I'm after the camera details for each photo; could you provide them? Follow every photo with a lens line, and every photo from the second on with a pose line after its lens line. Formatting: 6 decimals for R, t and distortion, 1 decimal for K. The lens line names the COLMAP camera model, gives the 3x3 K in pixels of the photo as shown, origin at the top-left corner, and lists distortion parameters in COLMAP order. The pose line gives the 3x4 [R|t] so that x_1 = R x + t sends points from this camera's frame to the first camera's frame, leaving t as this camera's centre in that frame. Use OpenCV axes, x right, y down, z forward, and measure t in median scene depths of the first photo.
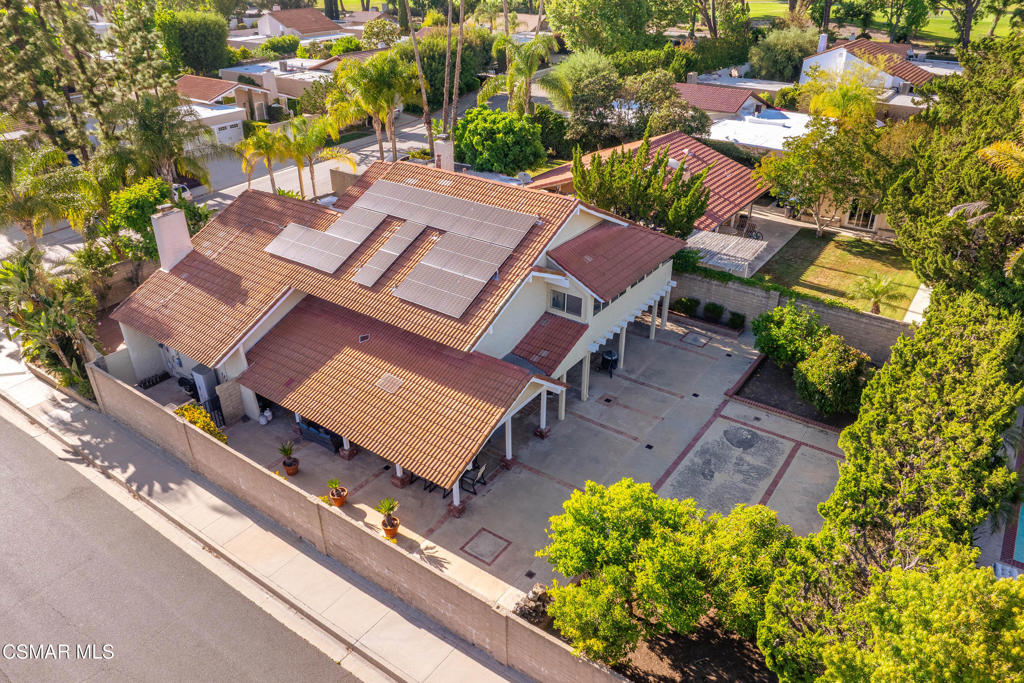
lens RADIAL K [[727.5, 0, 511.9], [0, 727.5, 334.4], [0, 0, 1]] dist [-0.040973, 0.017421]
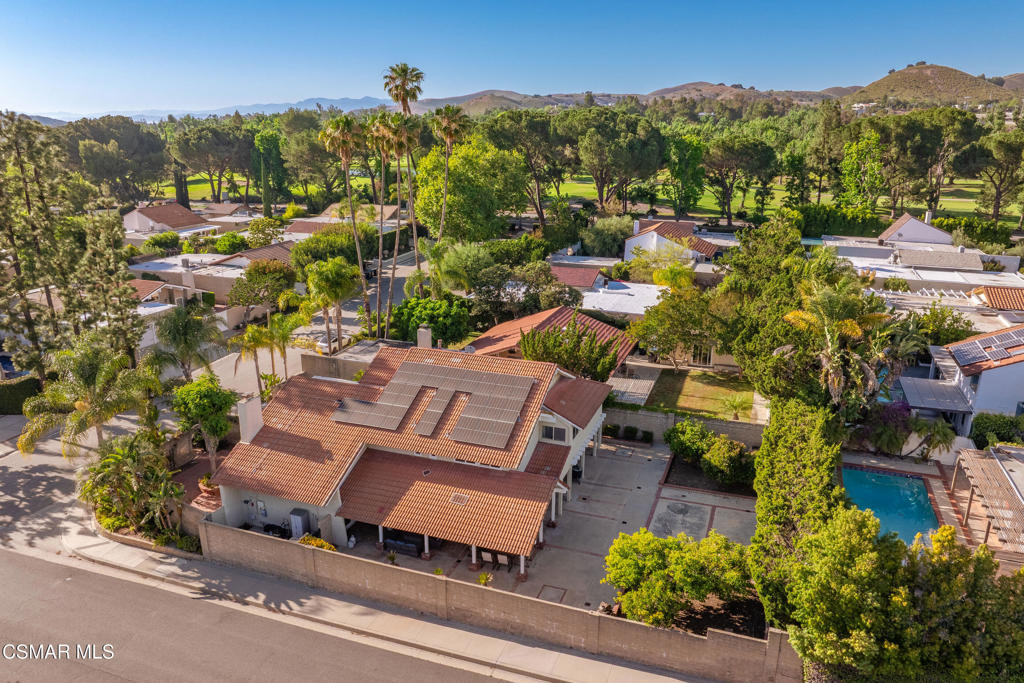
lens RADIAL K [[727.5, 0, 514.6], [0, 727.5, 345.2], [0, 0, 1]] dist [-0.040973, 0.017421]
pose [[0.963467, -0.075334, 0.257013, -0.336961], [0.124493, 0.975624, -0.180720, 0.035432], [-0.237133, 0.206115, 0.949360, -0.384409]]
